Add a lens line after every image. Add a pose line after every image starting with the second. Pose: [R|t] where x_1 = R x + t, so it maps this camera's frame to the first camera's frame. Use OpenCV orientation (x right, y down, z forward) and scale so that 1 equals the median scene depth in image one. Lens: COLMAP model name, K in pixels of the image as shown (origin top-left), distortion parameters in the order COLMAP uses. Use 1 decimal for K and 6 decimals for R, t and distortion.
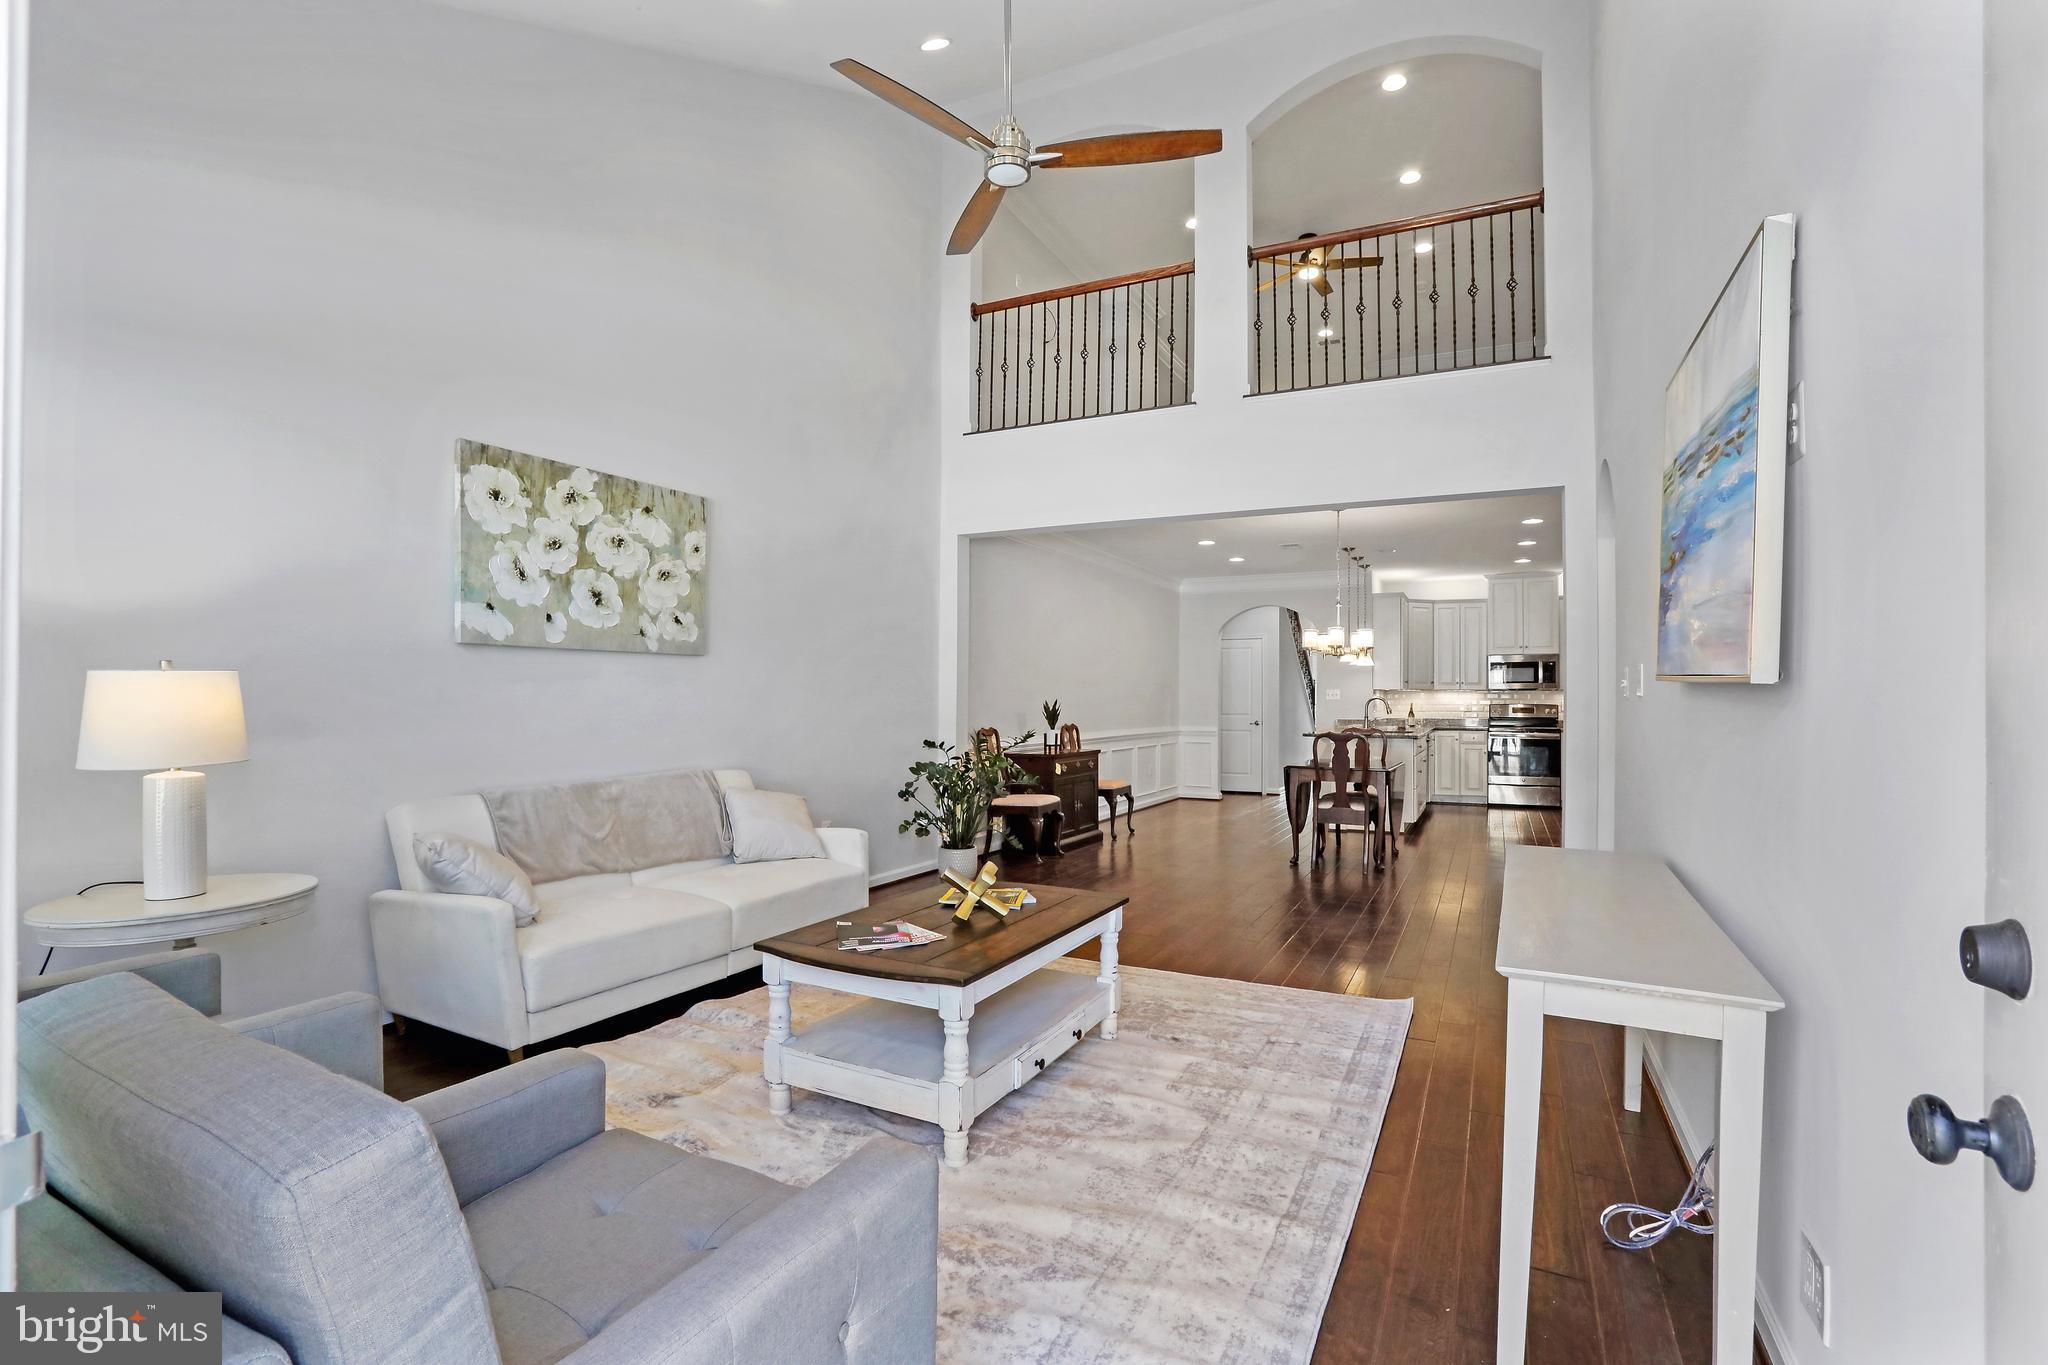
lens RADIAL K [[939.6, 0, 1020.7], [0, 939.6, 693.4], [0, 0, 1]] dist [-0.077235, 0.034040]
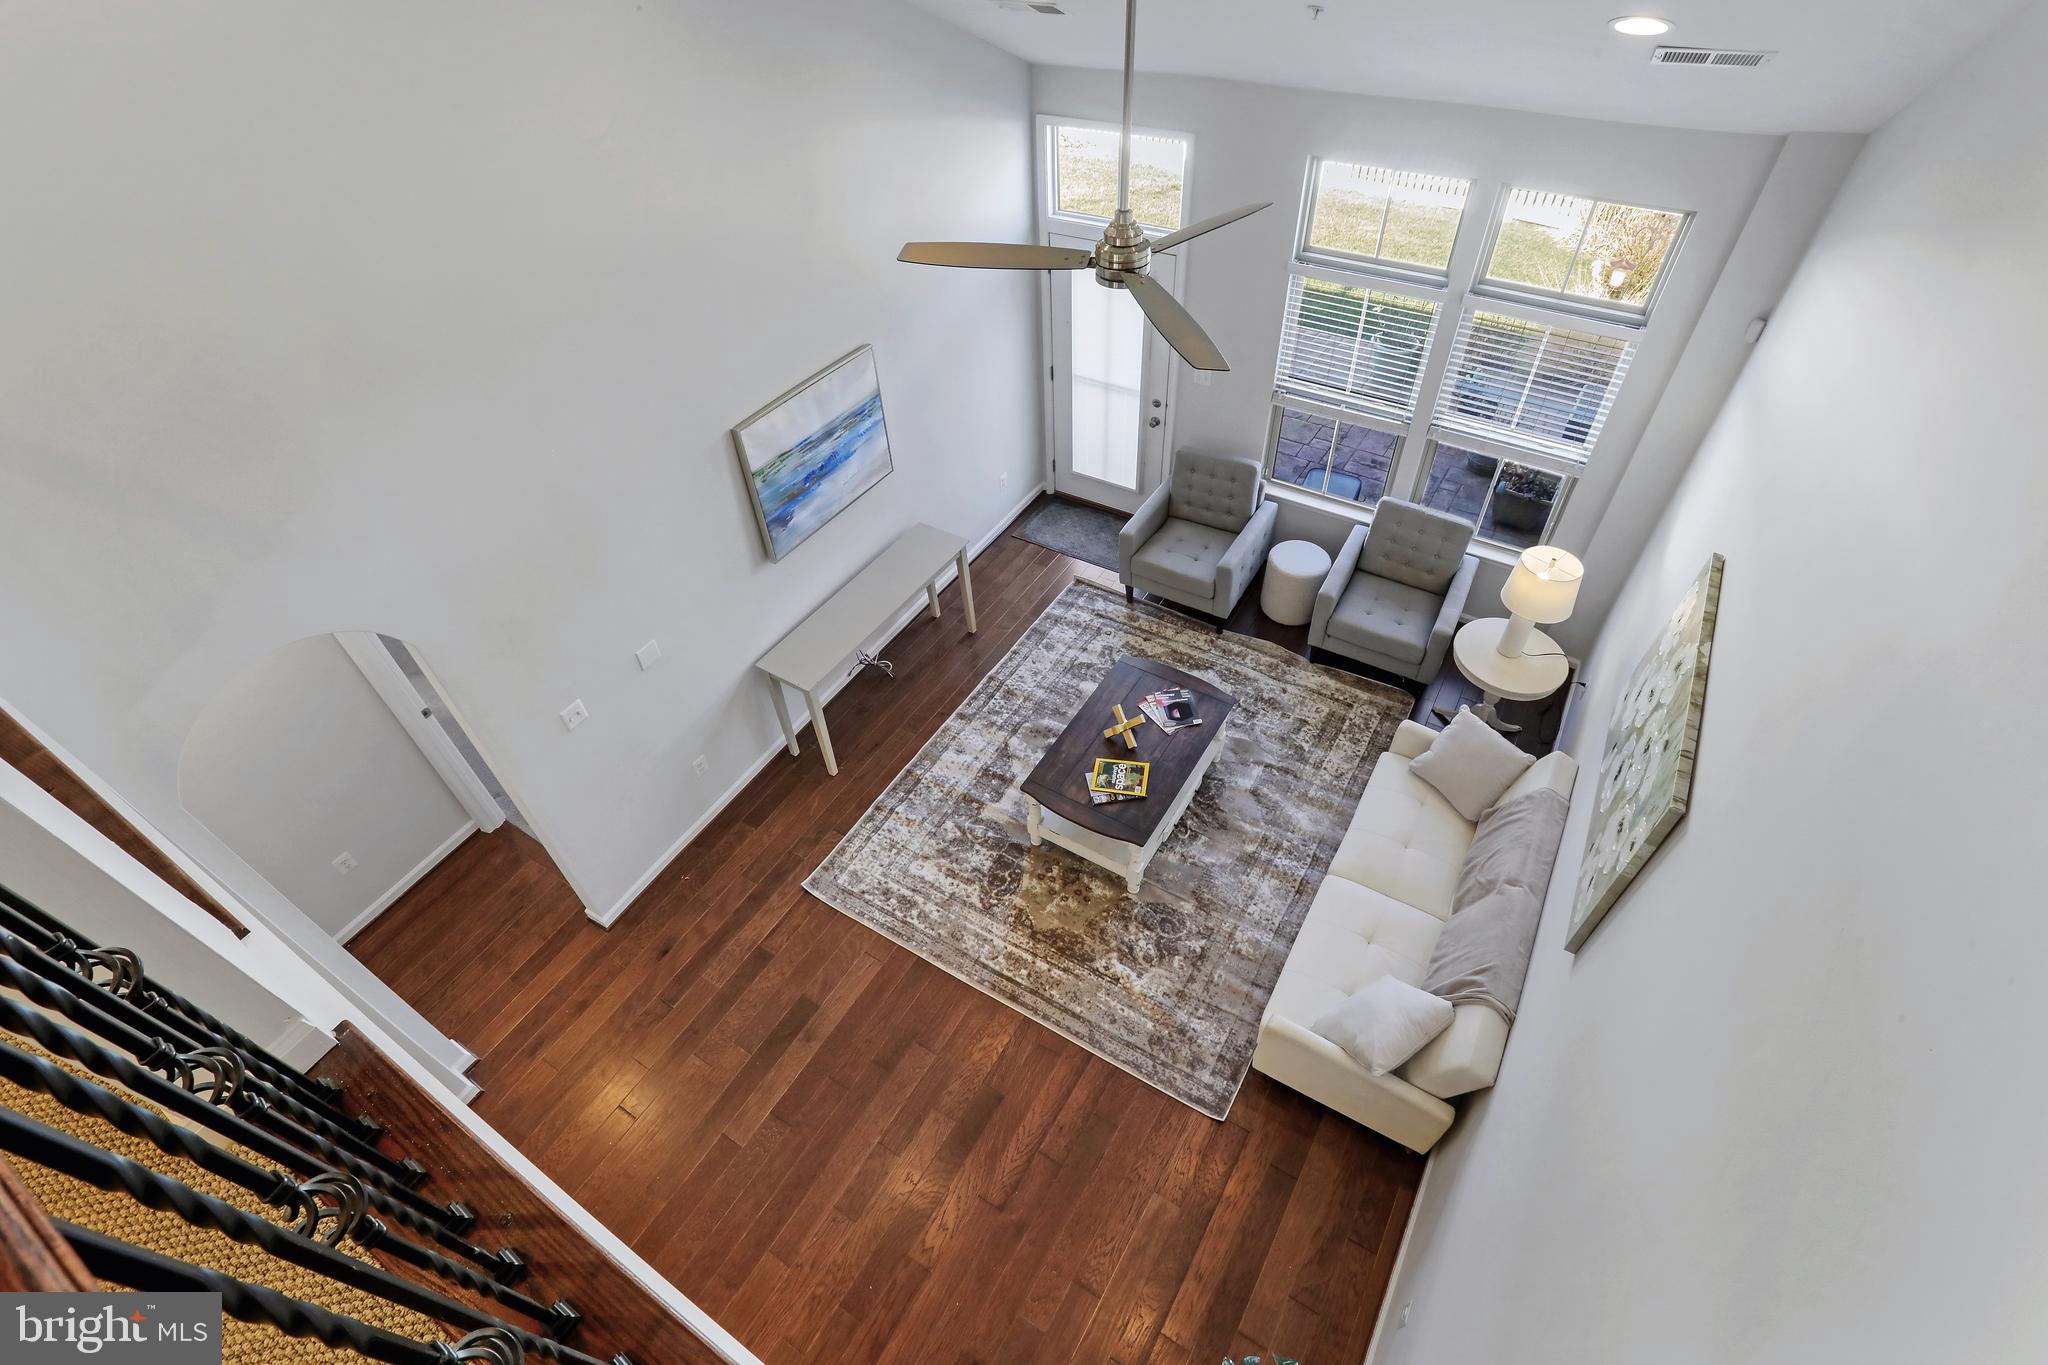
lens RADIAL K [[939.6, 0, 1020.7], [0, 939.6, 693.4], [0, 0, 1]] dist [-0.077235, 0.034040]
pose [[-0.995836, -0.031687, 0.085480, -0.003207], [0.039778, 0.692654, 0.720173, -0.395474], [-0.082028, 0.720574, -0.688509, 0.802328]]
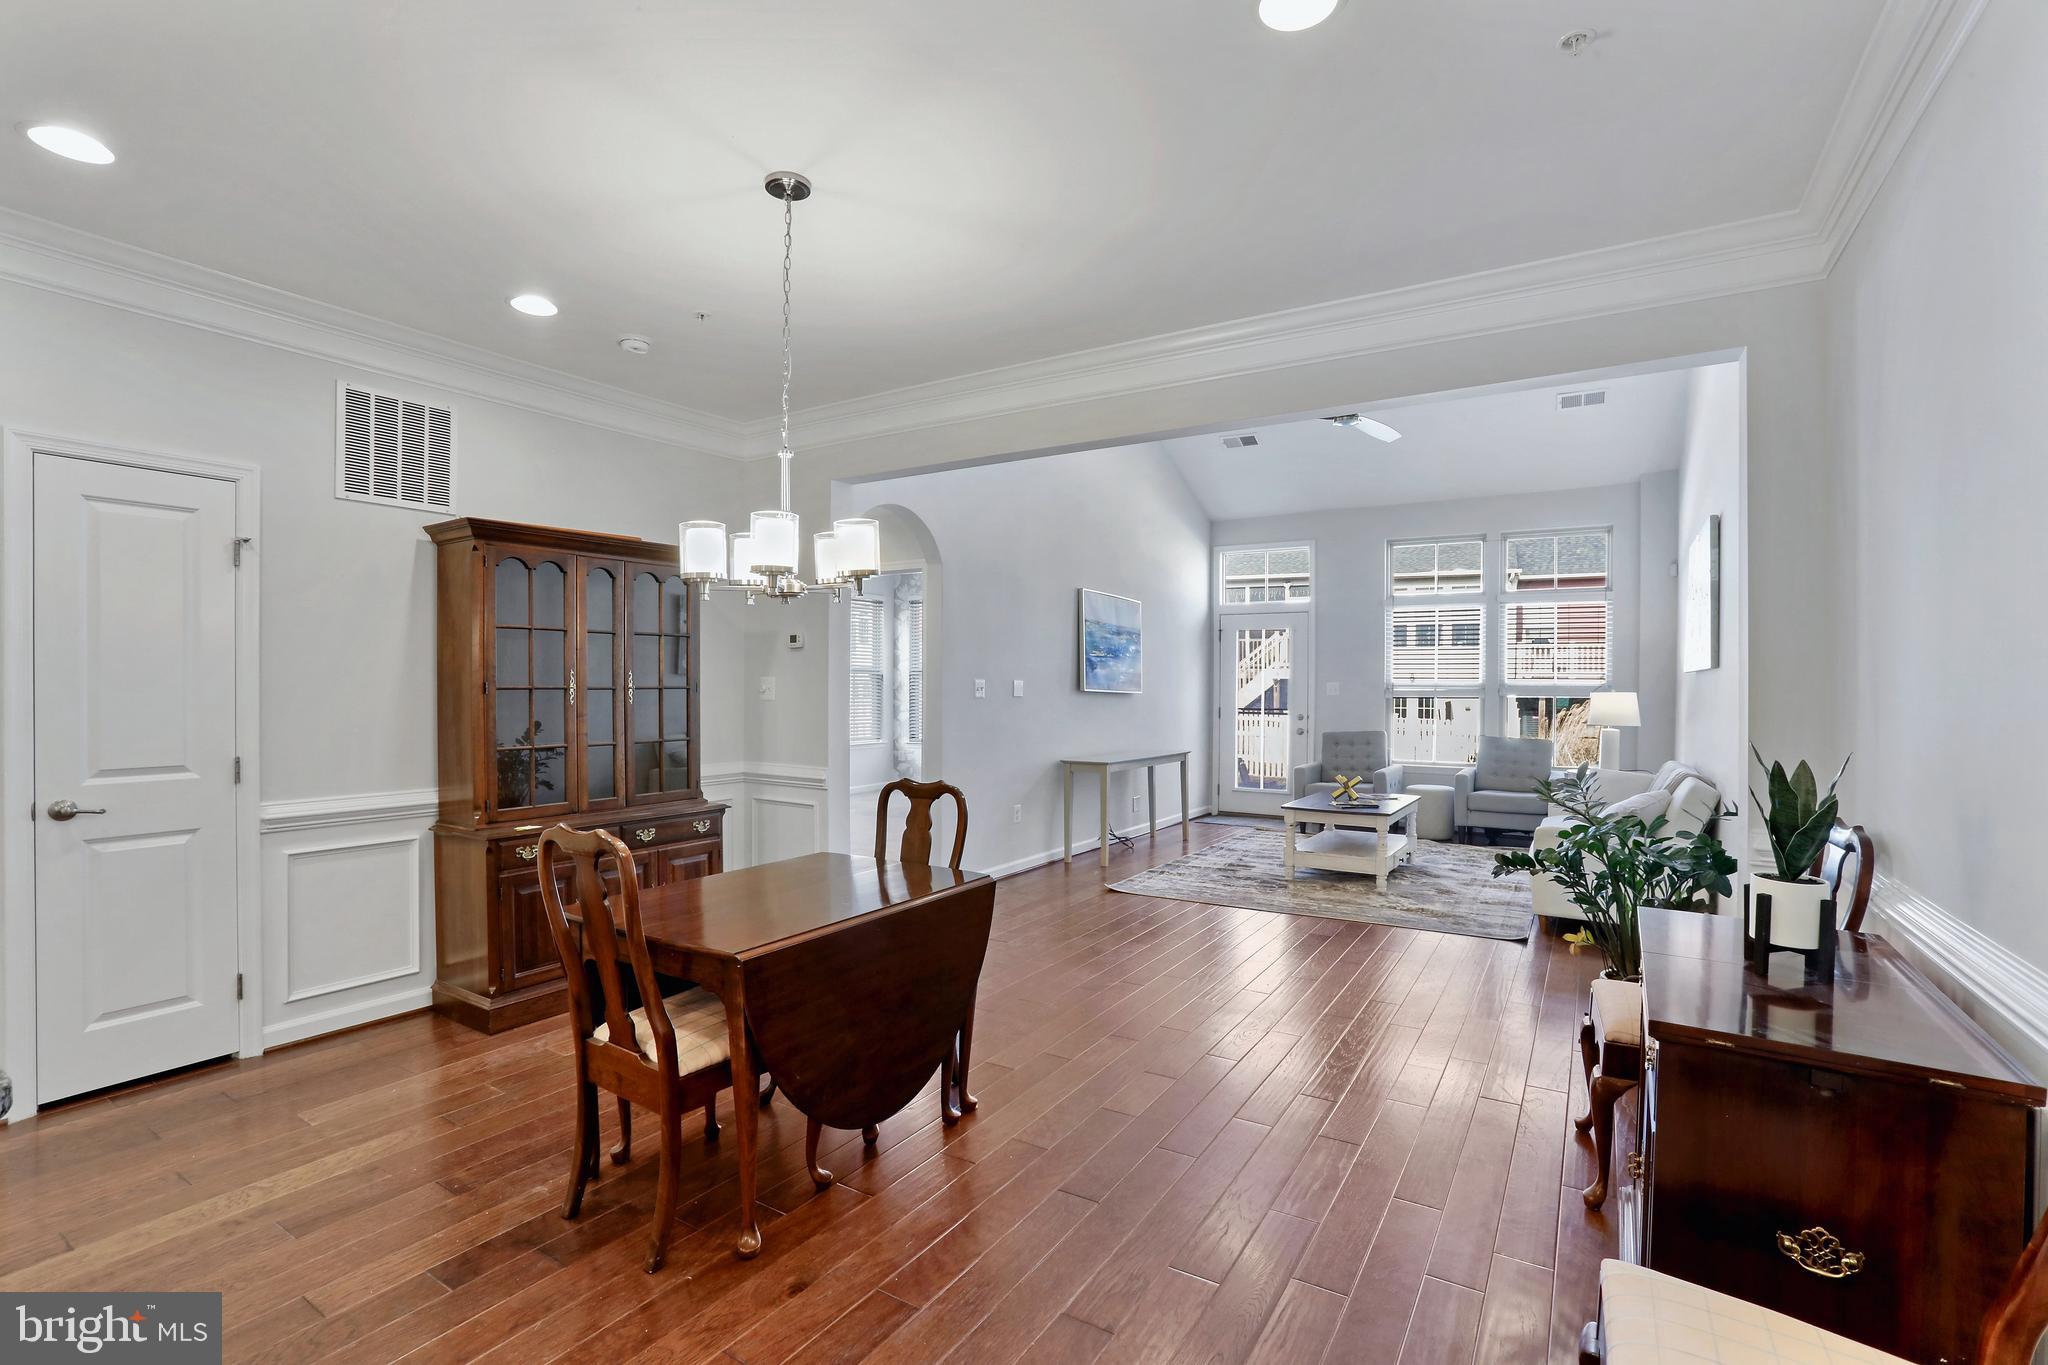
lens RADIAL K [[939.6, 0, 1020.7], [0, 939.6, 693.4], [0, 0, 1]] dist [-0.077235, 0.034040]
pose [[-0.995804, -0.009559, 0.091006, 0.198545], [-0.009421, 0.999954, 0.001949, -0.003939], [-0.091020, 0.001084, -0.995848, 1.239739]]
